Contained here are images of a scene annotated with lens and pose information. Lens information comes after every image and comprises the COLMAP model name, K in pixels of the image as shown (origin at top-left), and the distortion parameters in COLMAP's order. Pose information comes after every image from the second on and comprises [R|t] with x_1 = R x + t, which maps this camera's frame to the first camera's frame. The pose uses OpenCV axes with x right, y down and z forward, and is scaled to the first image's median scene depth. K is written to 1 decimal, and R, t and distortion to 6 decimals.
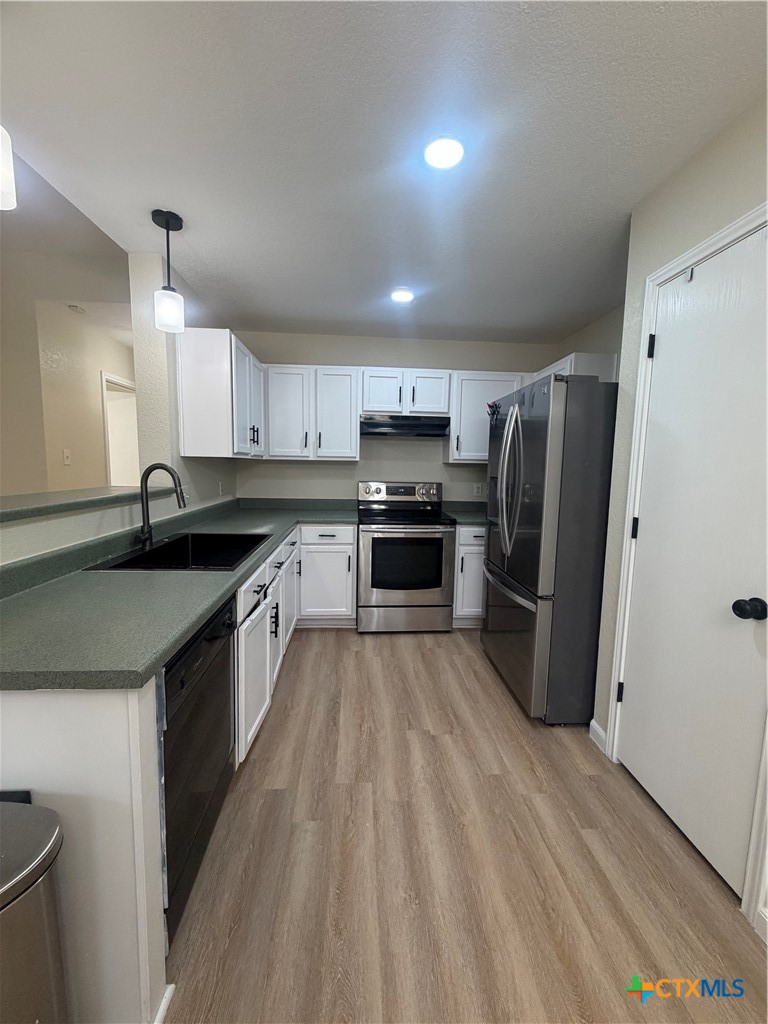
lens RADIAL K [[406.5, 0, 383.0], [0, 406.5, 510.3], [0, 0, 1]] dist [0.000685, -0.000424]
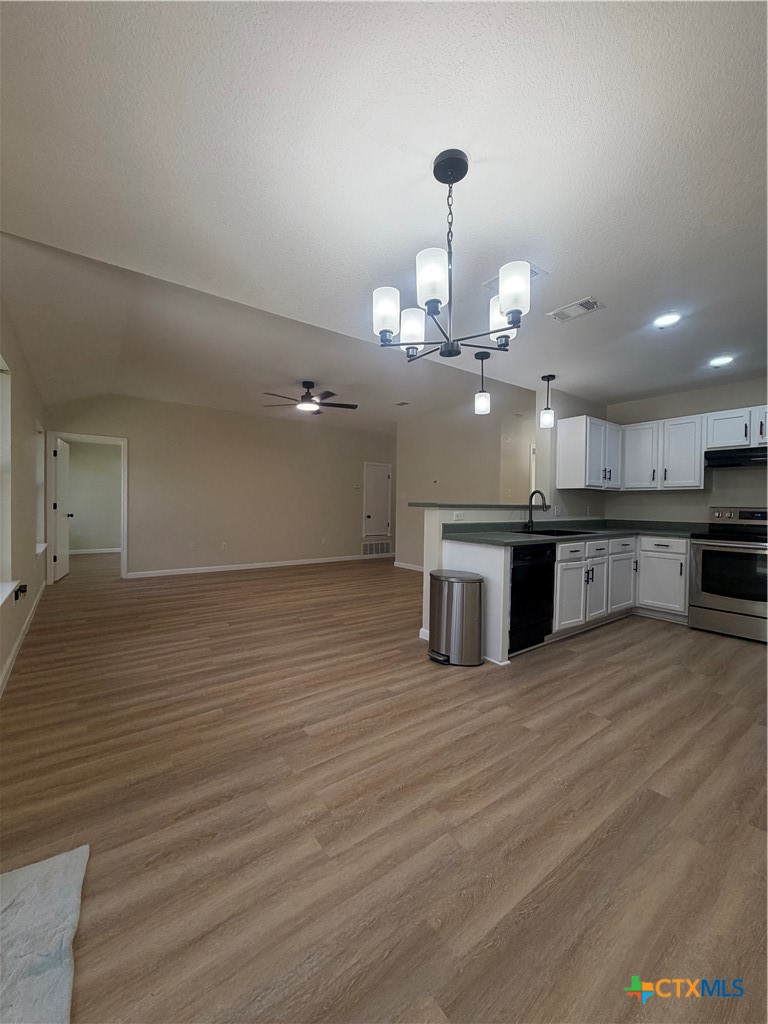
lens RADIAL K [[406.5, 0, 385.9], [0, 406.5, 510.8], [0, 0, 1]] dist [0.000685, -0.000424]
pose [[0.552780, 0.002074, -0.833325, 0.477246], [-0.092827, 0.993927, -0.059102, 0.114109], [0.828141, 0.110026, 0.549615, -0.492611]]
